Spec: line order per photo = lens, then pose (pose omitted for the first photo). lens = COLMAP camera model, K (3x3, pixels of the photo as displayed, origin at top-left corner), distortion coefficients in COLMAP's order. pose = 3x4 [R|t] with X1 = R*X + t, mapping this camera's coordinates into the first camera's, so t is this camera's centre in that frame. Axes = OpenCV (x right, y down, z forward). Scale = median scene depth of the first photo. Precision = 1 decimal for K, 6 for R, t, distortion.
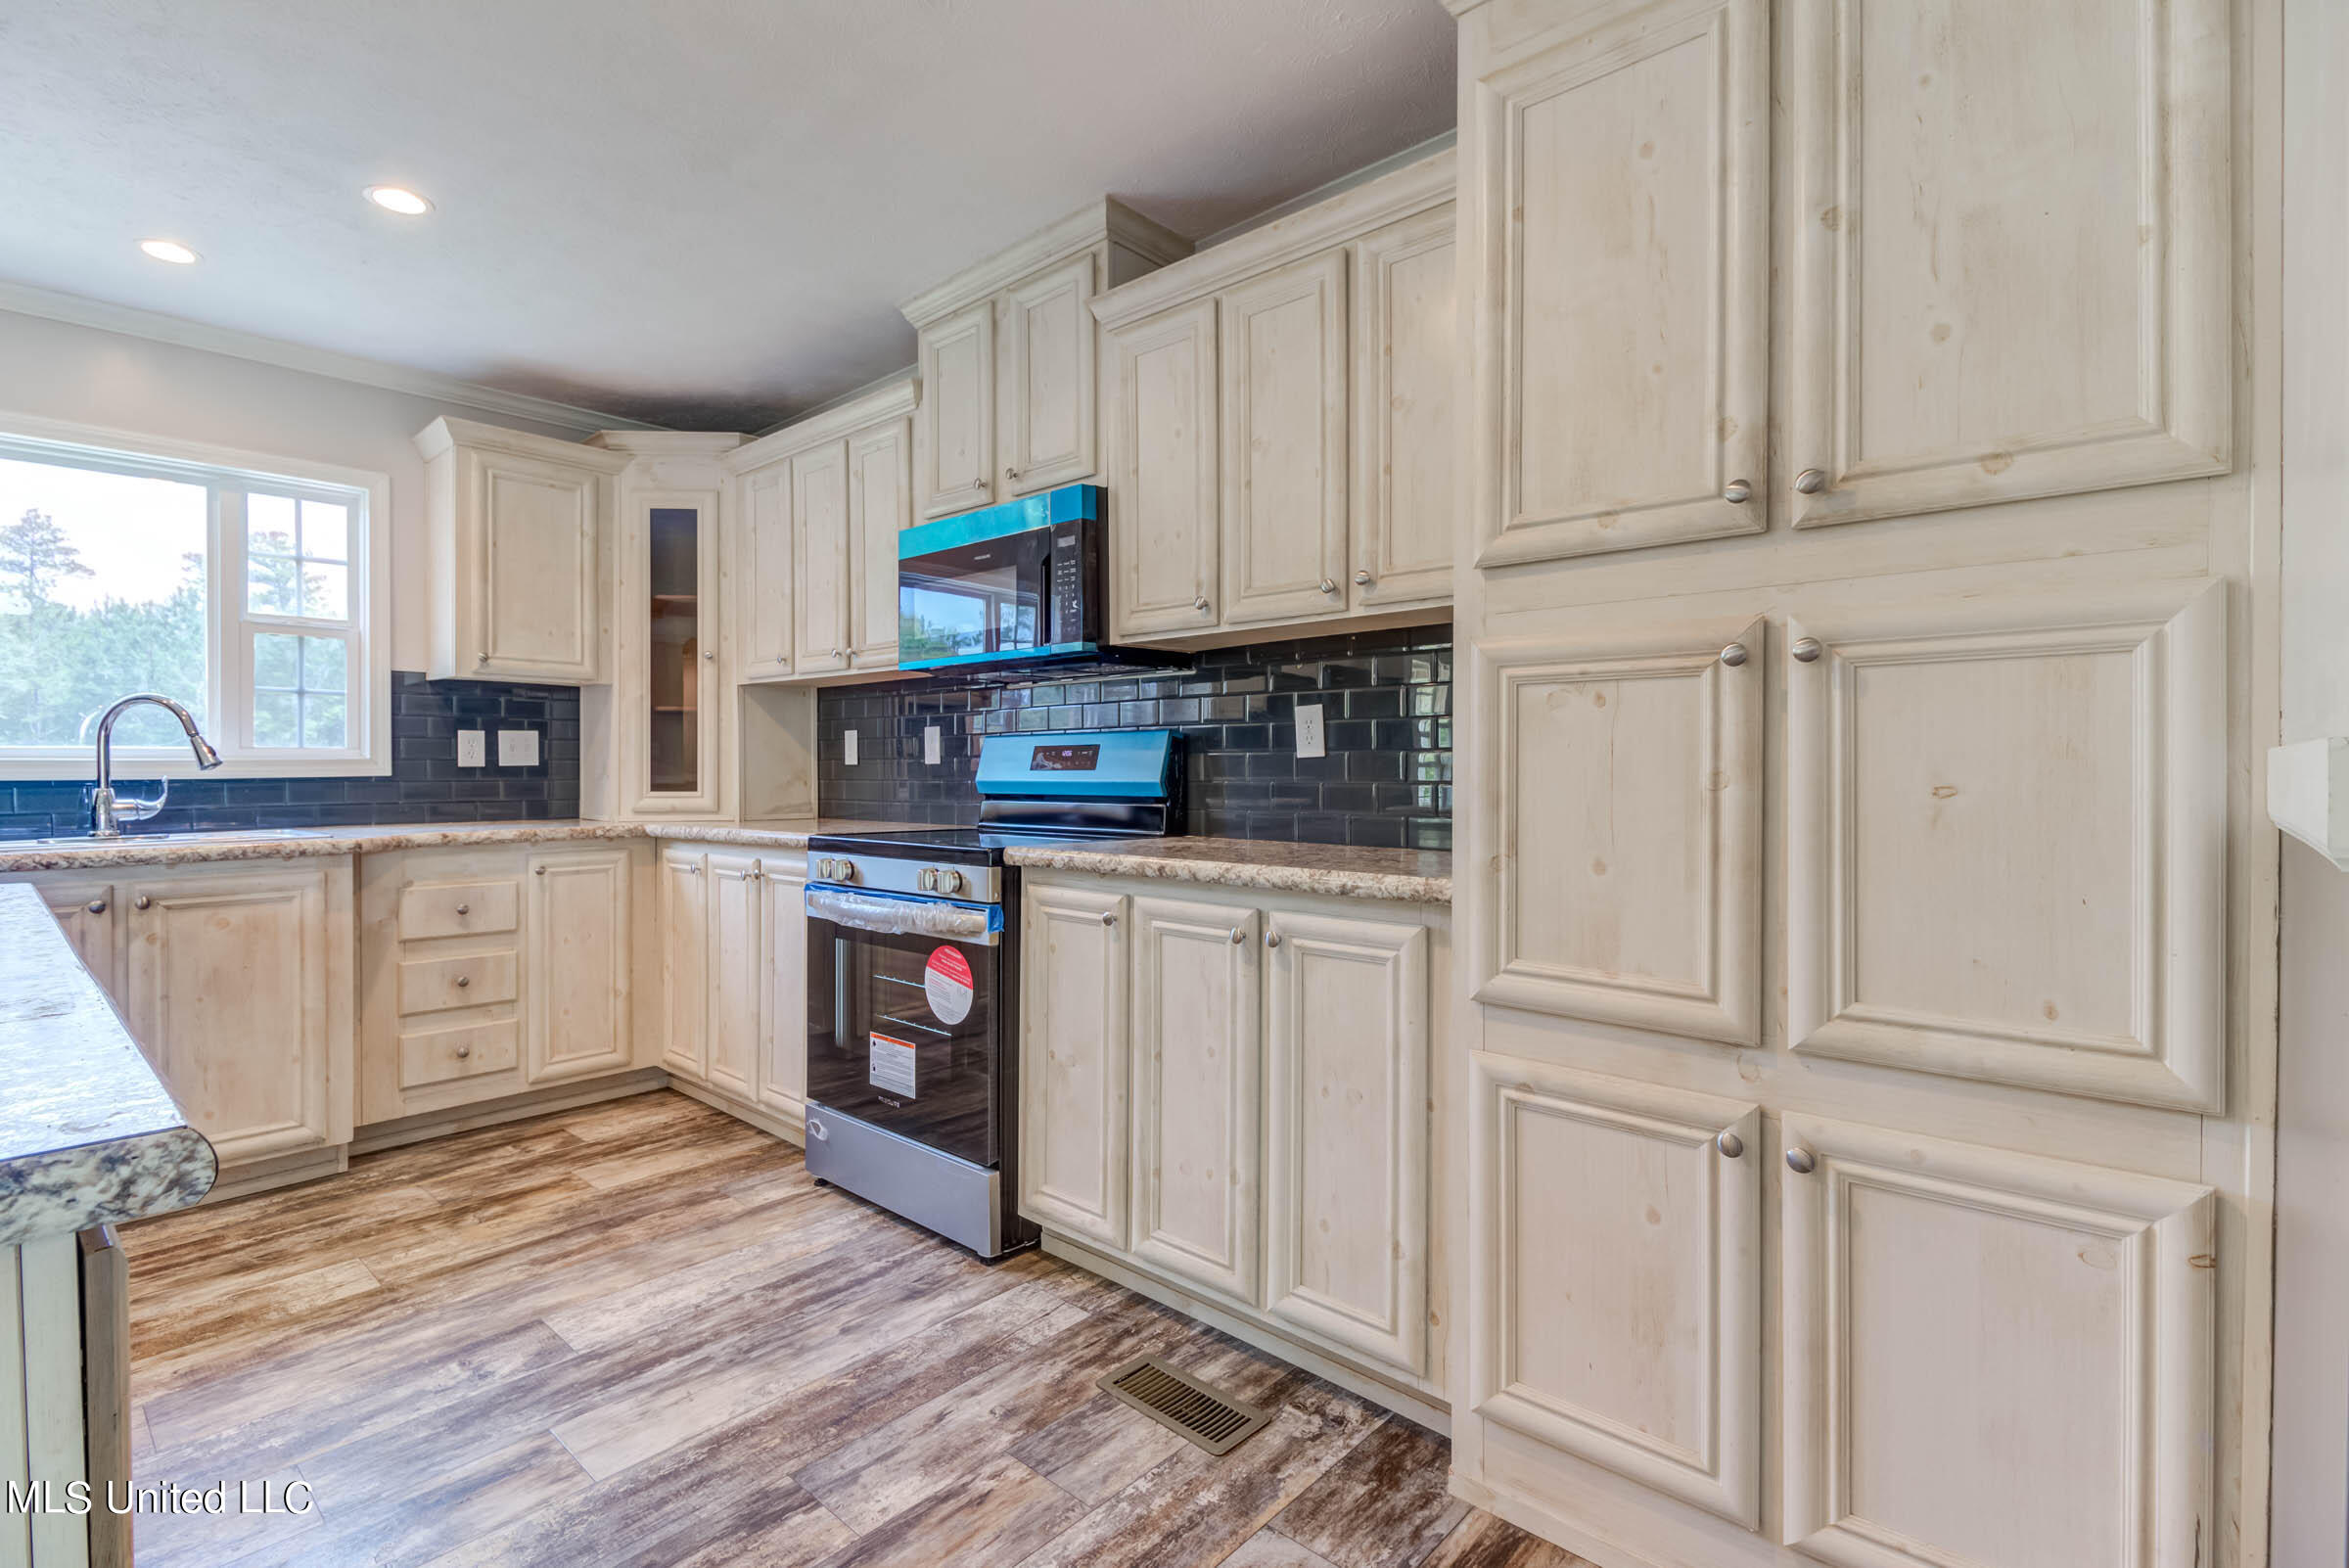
lens RADIAL K [[1072.7, 0, 1166.4], [0, 1072.7, 776.5], [0, 0, 1]] dist [0.001728, -0.010403]
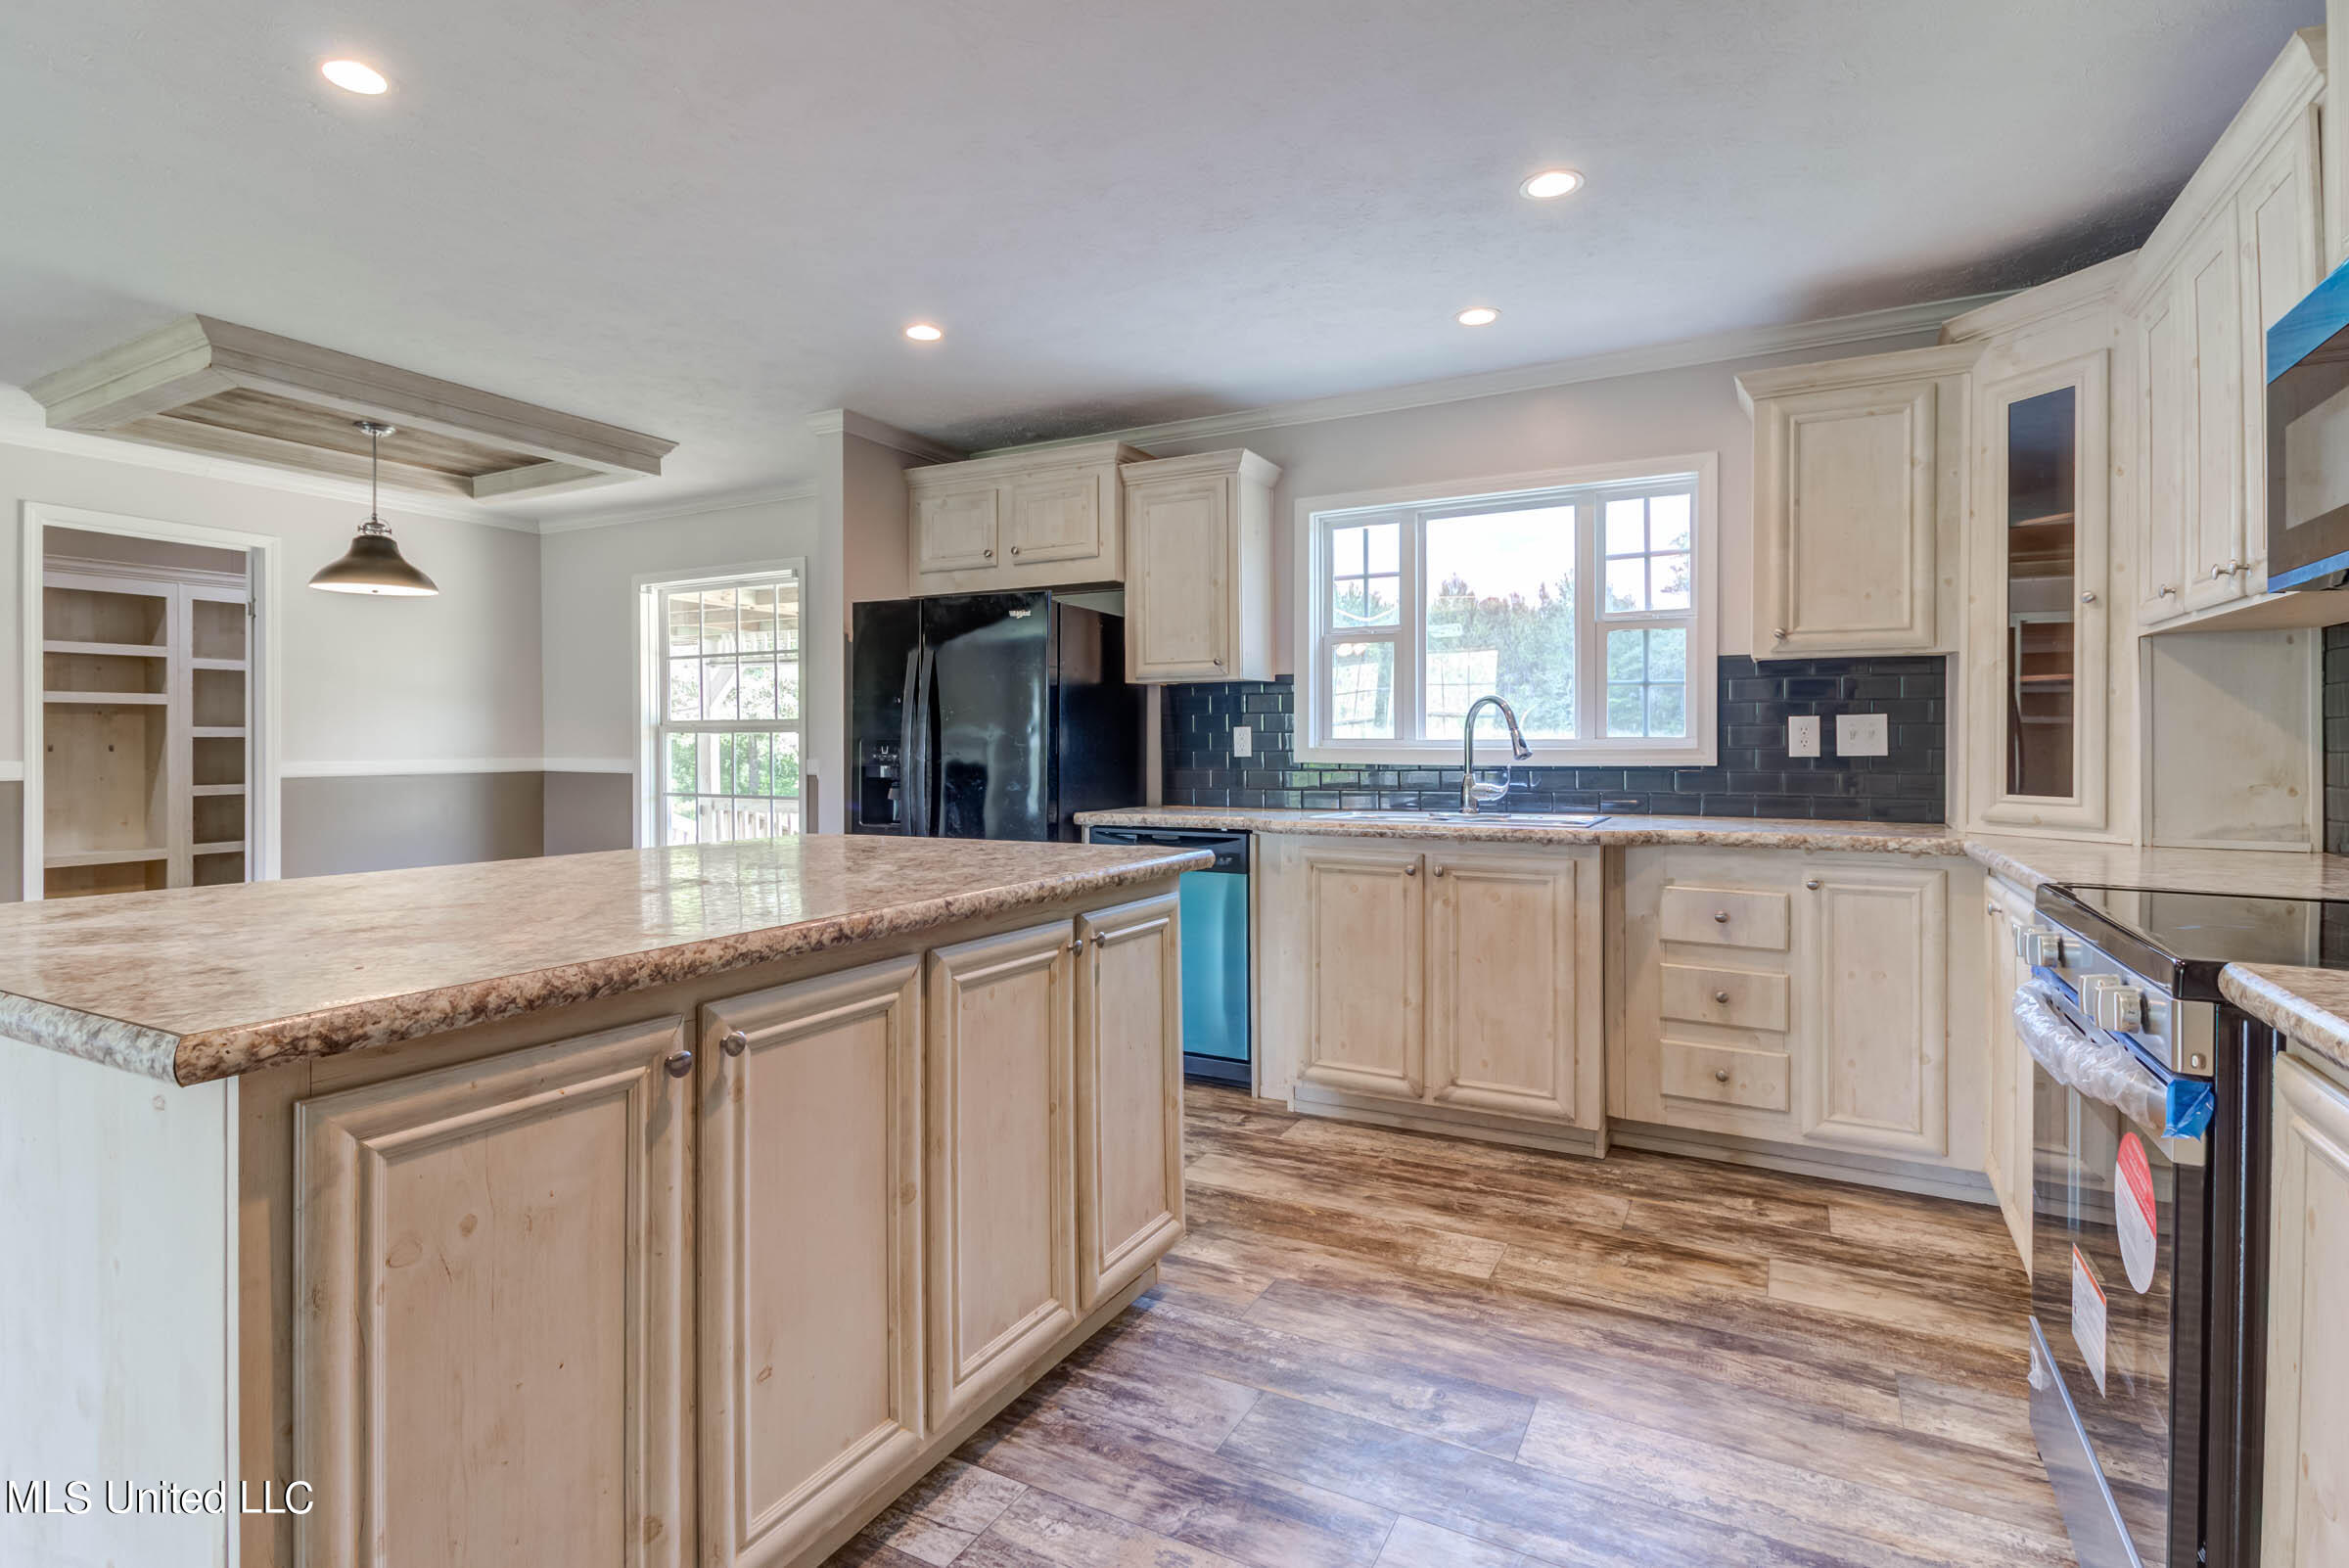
lens RADIAL K [[1121.7, 0, 1166.4], [0, 1121.7, 750.6], [0, 0, 1]] dist [0.015155, -0.012740]
pose [[0.224832, 0.006991, -0.974372, 0.184755], [-0.009989, 0.999938, 0.004869, -0.018541], [0.974346, 0.008638, 0.224888, 0.378327]]
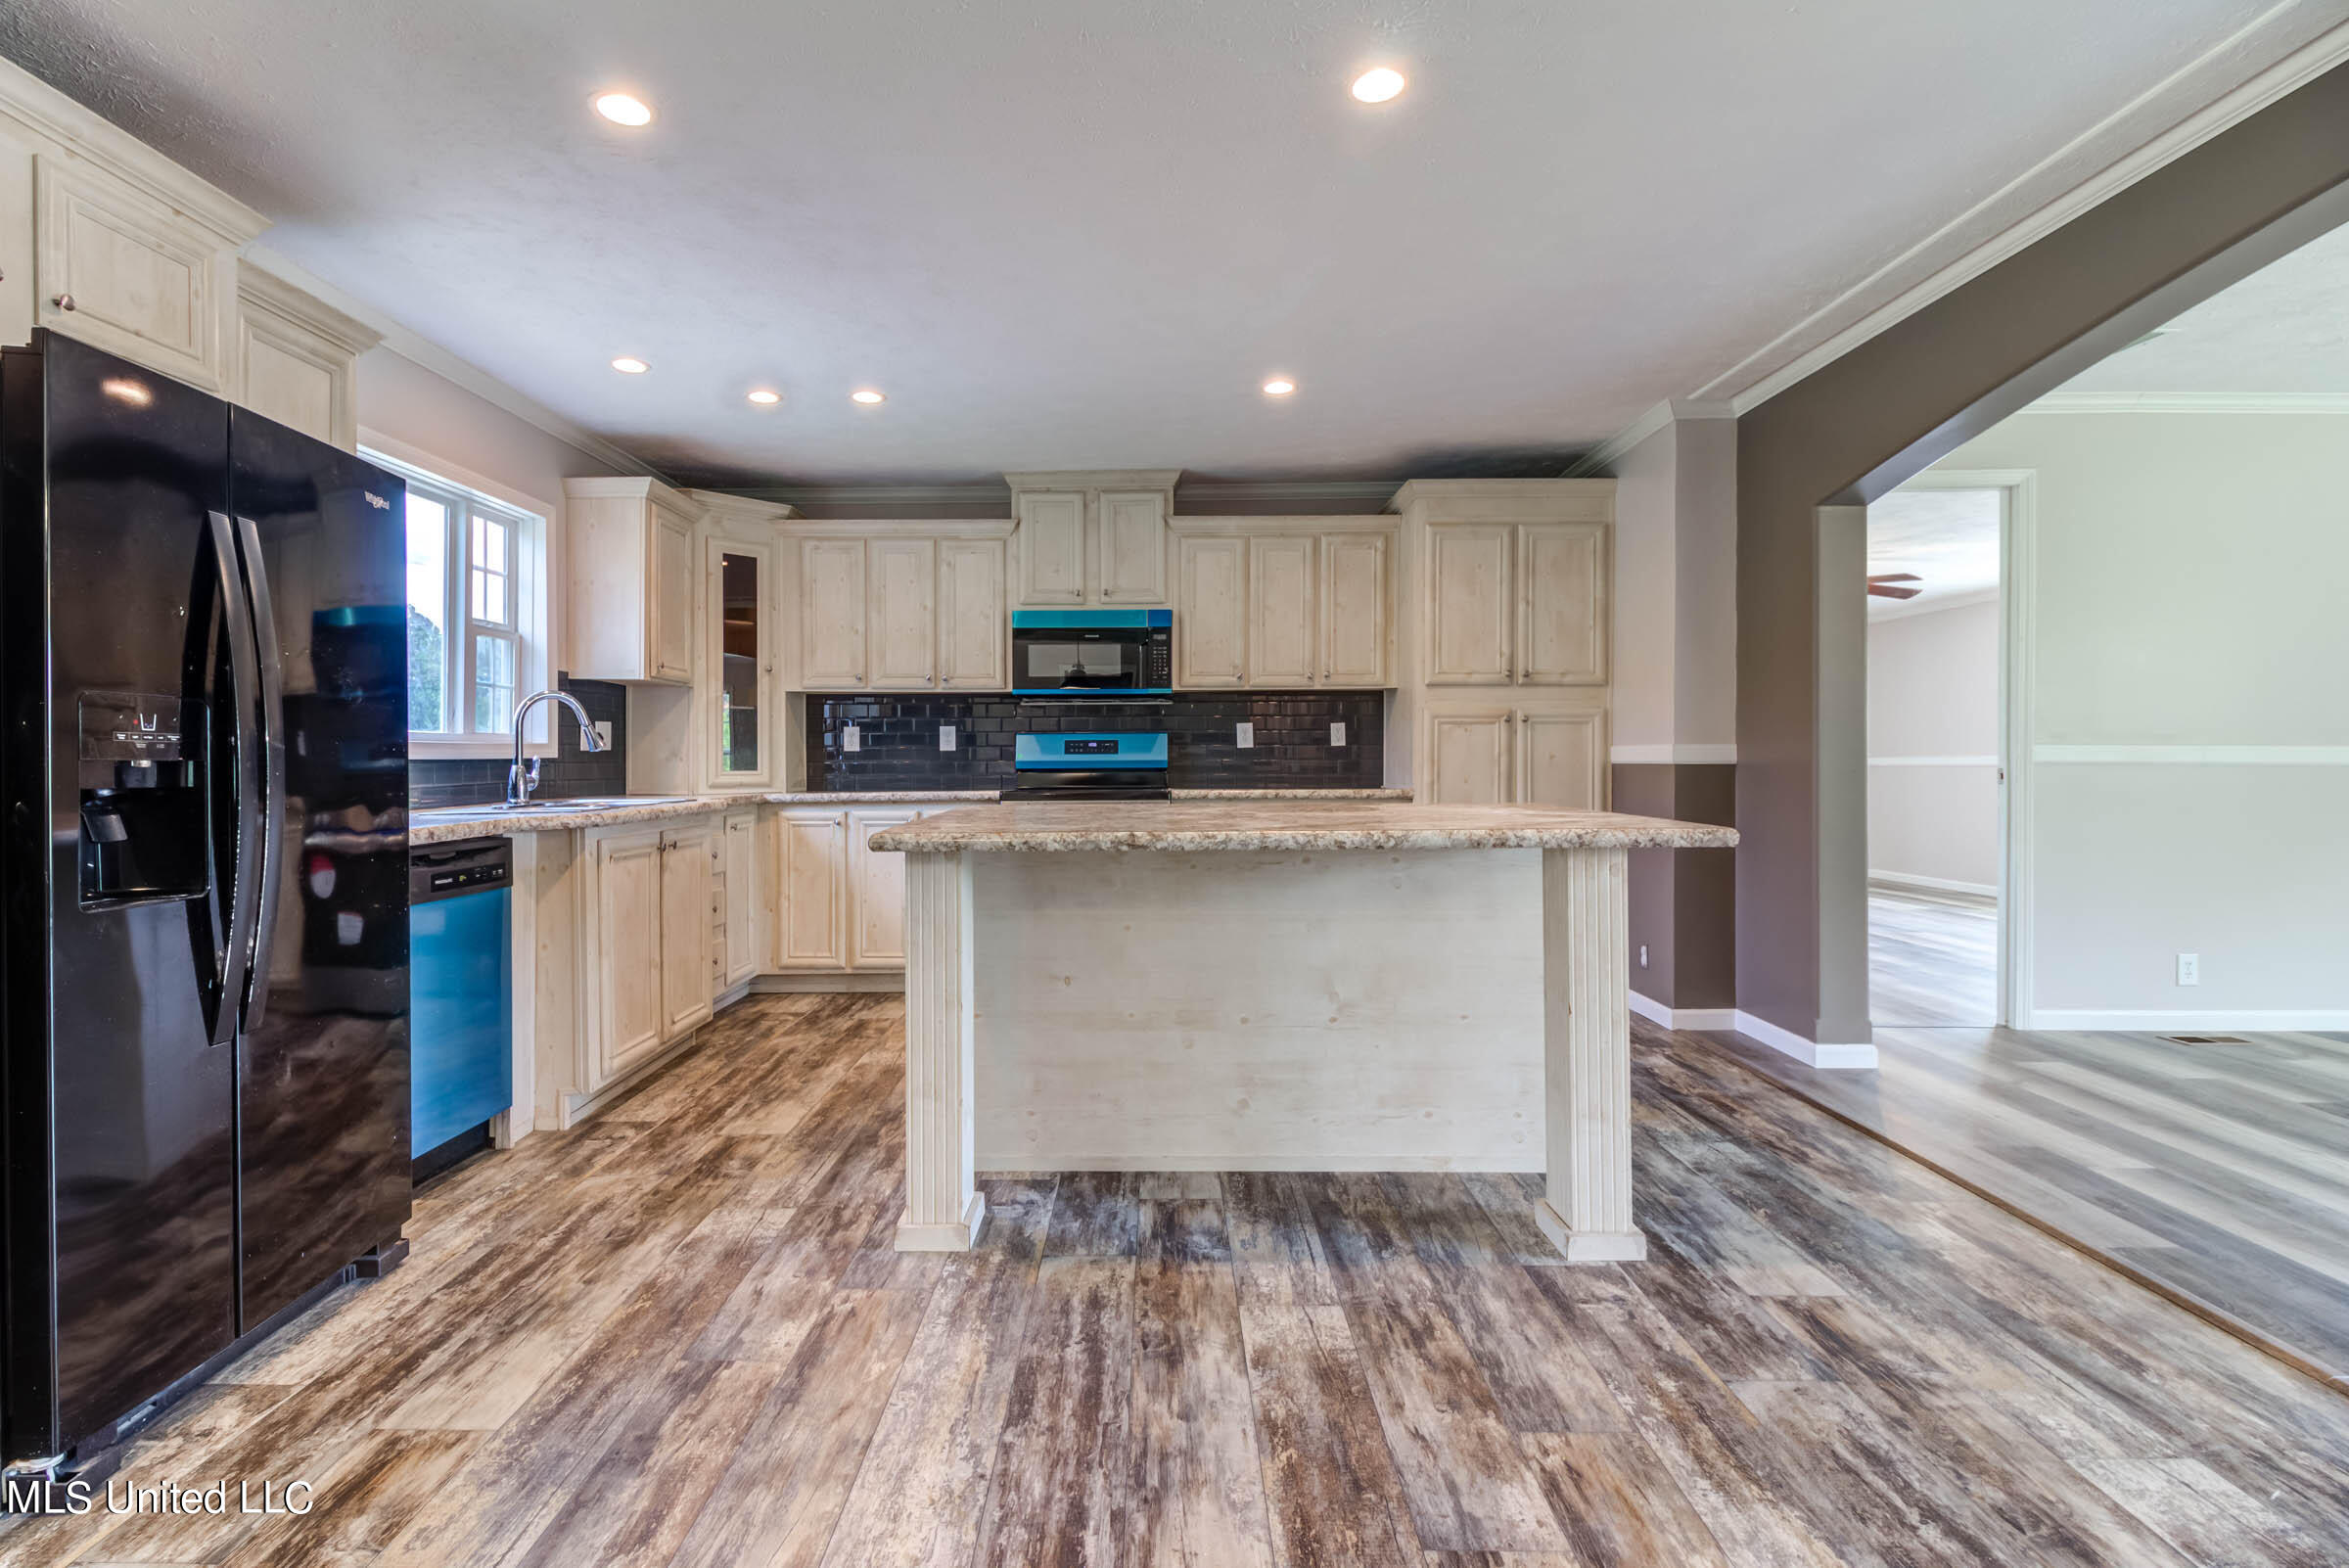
lens RADIAL K [[1097.5, 0, 1142.3], [0, 1097.5, 773.3], [0, 0, 1]] dist [0.016924, -0.013001]
pose [[0.757549, -0.006872, 0.652742, -1.327565], [0.006674, 0.999974, 0.002782, 0.022762], [-0.652744, 0.002249, 0.757575, -0.466783]]
